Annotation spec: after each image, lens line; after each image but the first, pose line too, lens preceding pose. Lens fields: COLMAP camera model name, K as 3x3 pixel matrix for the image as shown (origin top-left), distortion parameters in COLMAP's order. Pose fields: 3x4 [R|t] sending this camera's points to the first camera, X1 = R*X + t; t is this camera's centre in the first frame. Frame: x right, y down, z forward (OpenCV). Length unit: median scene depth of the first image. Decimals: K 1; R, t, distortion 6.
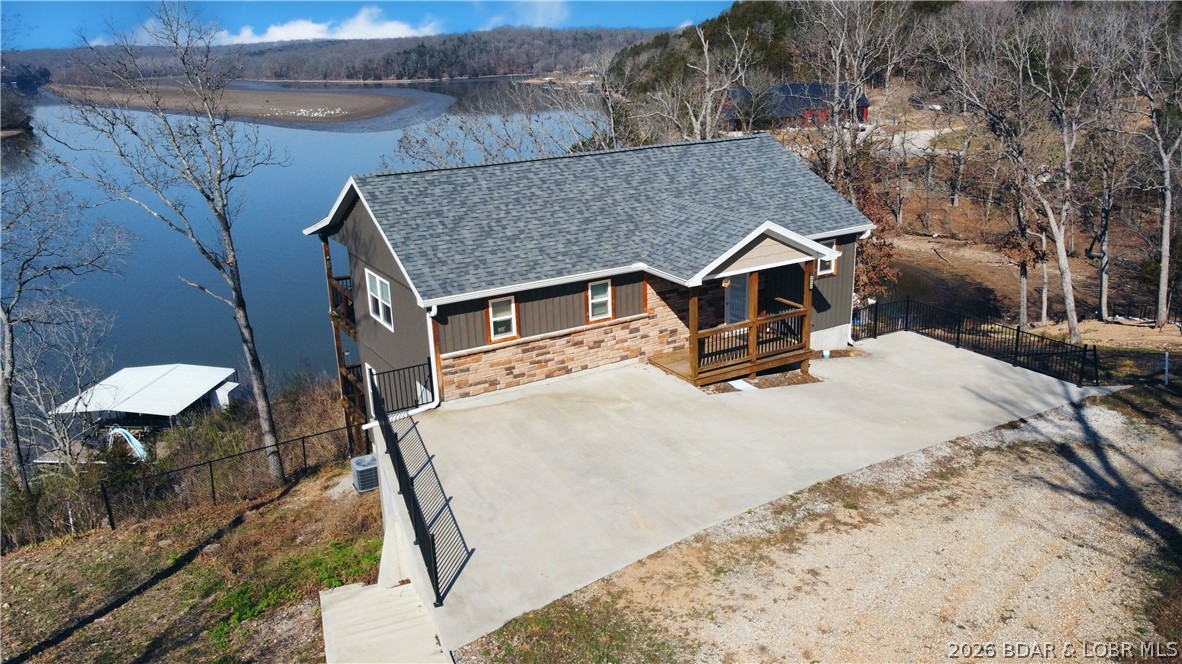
lens RADIAL K [[902.0, 0, 586.3], [0, 902.0, 336.0], [0, 0, 1]] dist [0.002453, 0.008408]
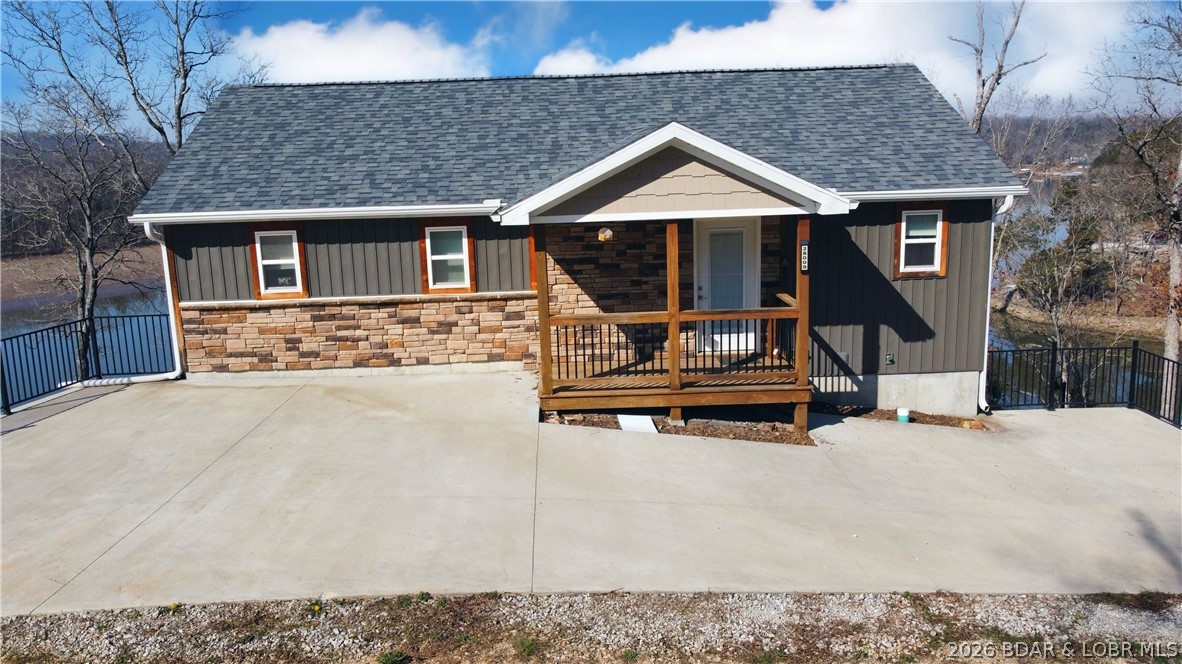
lens RADIAL K [[903.3, 0, 587.0], [0, 903.3, 337.2], [0, 0, 1]] dist [-0.000606, -0.008589]
pose [[0.877930, 0.100321, -0.468161, 0.396123], [-0.145015, 0.987589, -0.060316, 0.039175], [0.456300, 0.120844, 0.881582, 0.472454]]
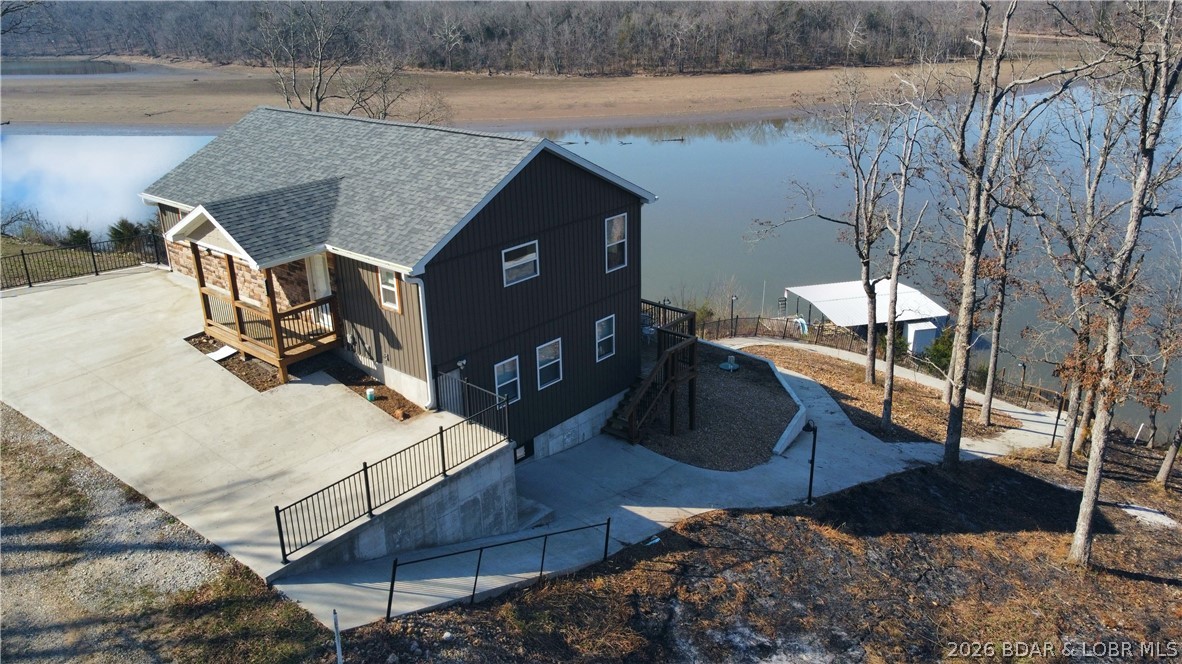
lens RADIAL K [[903.3, 0, 587.0], [0, 903.3, 337.2], [0, 0, 1]] dist [-0.000606, -0.008589]
pose [[0.320851, 0.367899, -0.872757, 1.211256], [-0.279406, 0.917233, 0.283929, -0.377712], [0.904979, 0.152755, 0.397088, 0.944397]]
